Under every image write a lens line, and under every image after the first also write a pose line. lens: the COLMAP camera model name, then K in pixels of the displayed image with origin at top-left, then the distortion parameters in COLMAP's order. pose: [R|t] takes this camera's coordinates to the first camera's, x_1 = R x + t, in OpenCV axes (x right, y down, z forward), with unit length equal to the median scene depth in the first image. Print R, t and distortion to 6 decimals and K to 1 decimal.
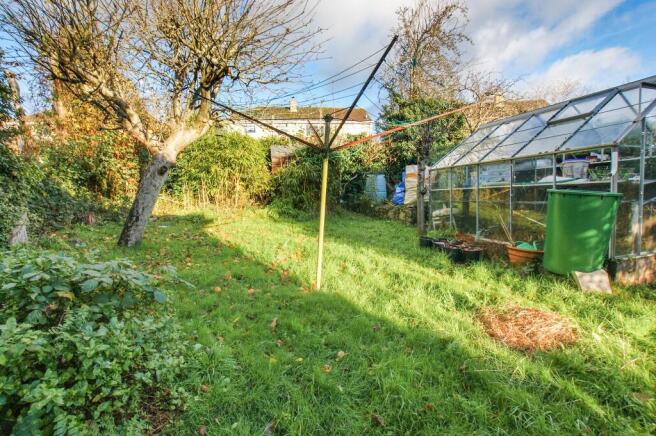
lens RADIAL K [[296.6, 0, 328.0], [0, 296.6, 218.0], [0, 0, 1]] dist [0.000071, -0.000052]
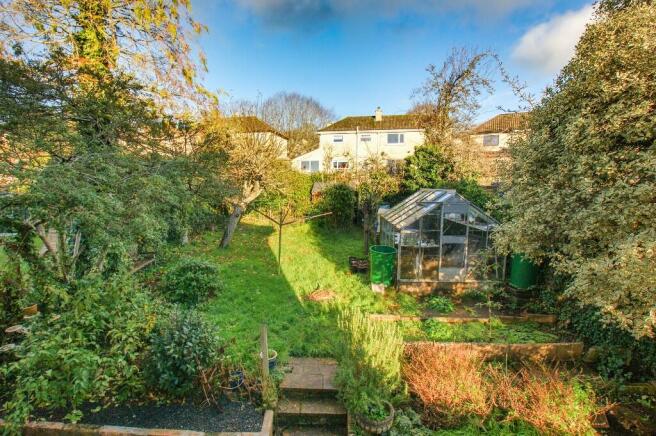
lens RADIAL K [[296.6, 0, 328.0], [0, 296.6, 218.0], [0, 0, 1]] dist [0.000071, -0.000052]
pose [[0.943039, 0.070985, -0.325020, 0.398088], [-0.062498, 0.997378, 0.036494, -0.130632], [0.326758, -0.014102, 0.945003, -0.433038]]
